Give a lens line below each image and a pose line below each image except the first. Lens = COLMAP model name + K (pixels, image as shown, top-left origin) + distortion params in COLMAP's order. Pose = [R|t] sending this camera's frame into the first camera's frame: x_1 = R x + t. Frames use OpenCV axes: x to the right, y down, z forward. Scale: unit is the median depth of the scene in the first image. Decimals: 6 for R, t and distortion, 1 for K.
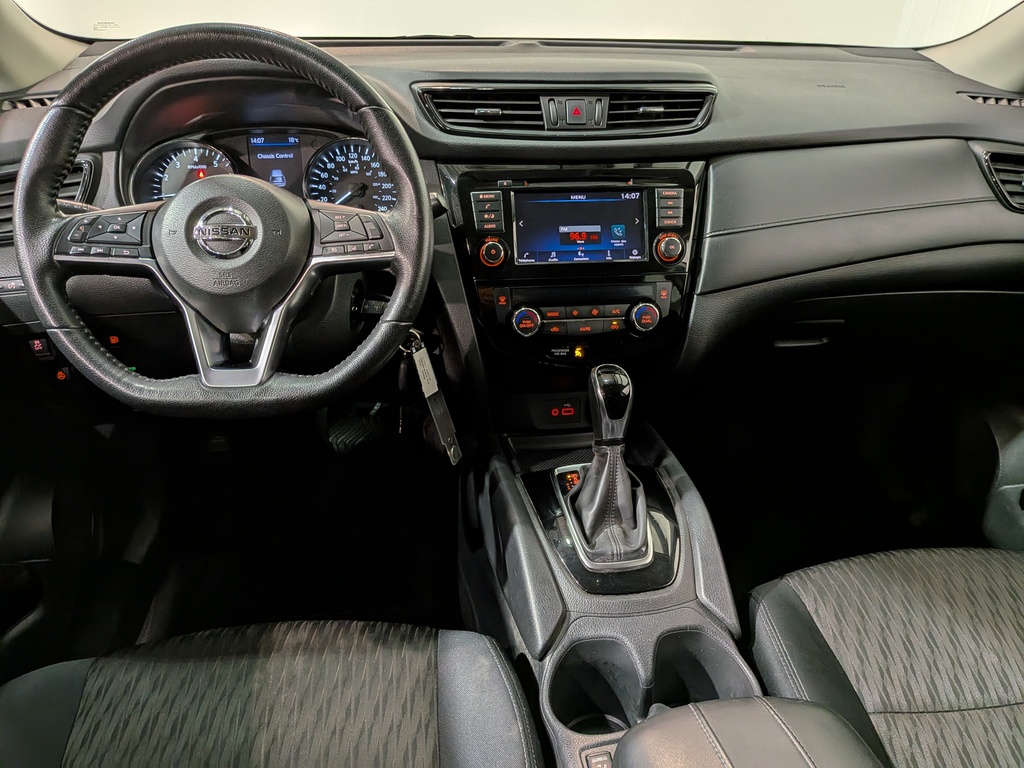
lens RADIAL K [[749.3, 0, 516.4], [0, 749.3, 410.7], [0, 0, 1]] dist [0.067956, -0.126095]
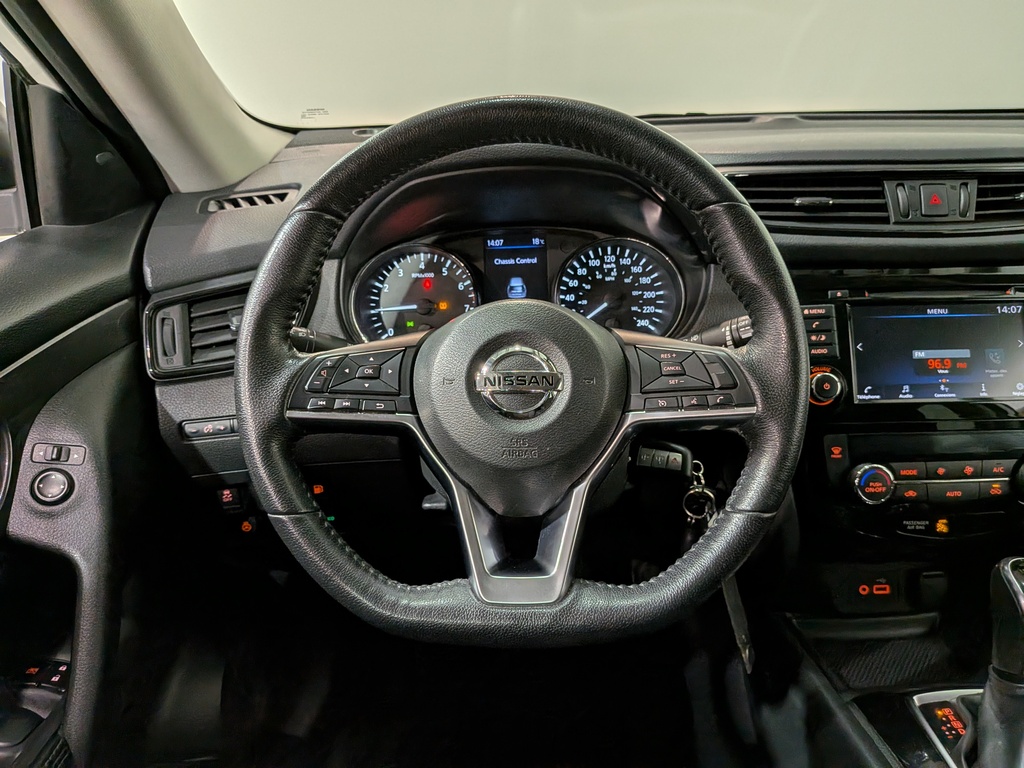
lens RADIAL K [[746.9, 0, 511.0], [0, 746.9, 396.1], [0, 0, 1]] dist [0.093453, -0.175765]
pose [[0.990801, 0.013458, -0.134659, -0.228358], [-0.028659, 0.993341, -0.111593, -0.109941], [0.132260, 0.114425, 0.984588, 0.239176]]
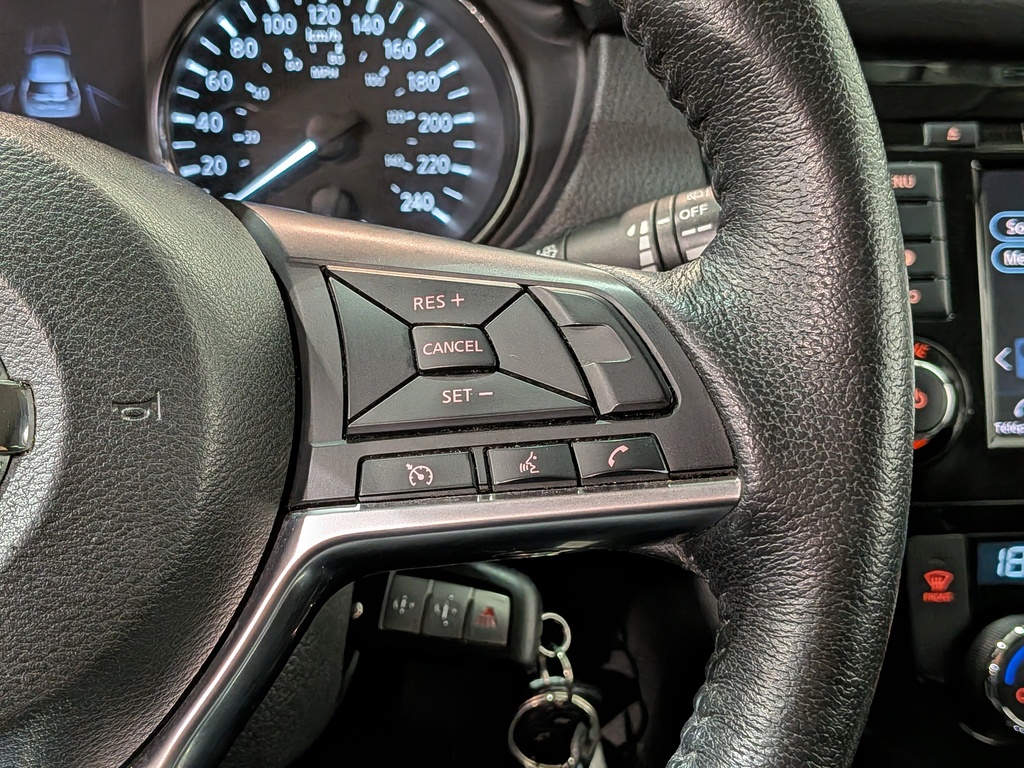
lens RADIAL K [[1590.6, 0, 435.9], [0, 1590.6, 407.7], [0, 0, 1]] dist [0.026341, 0.151096]
pose [[0.999497, 0.026727, 0.017080, -0.196255], [-0.025116, 0.995763, -0.088464, -0.153584], [-0.019372, 0.087990, 0.995933, 0.459445]]
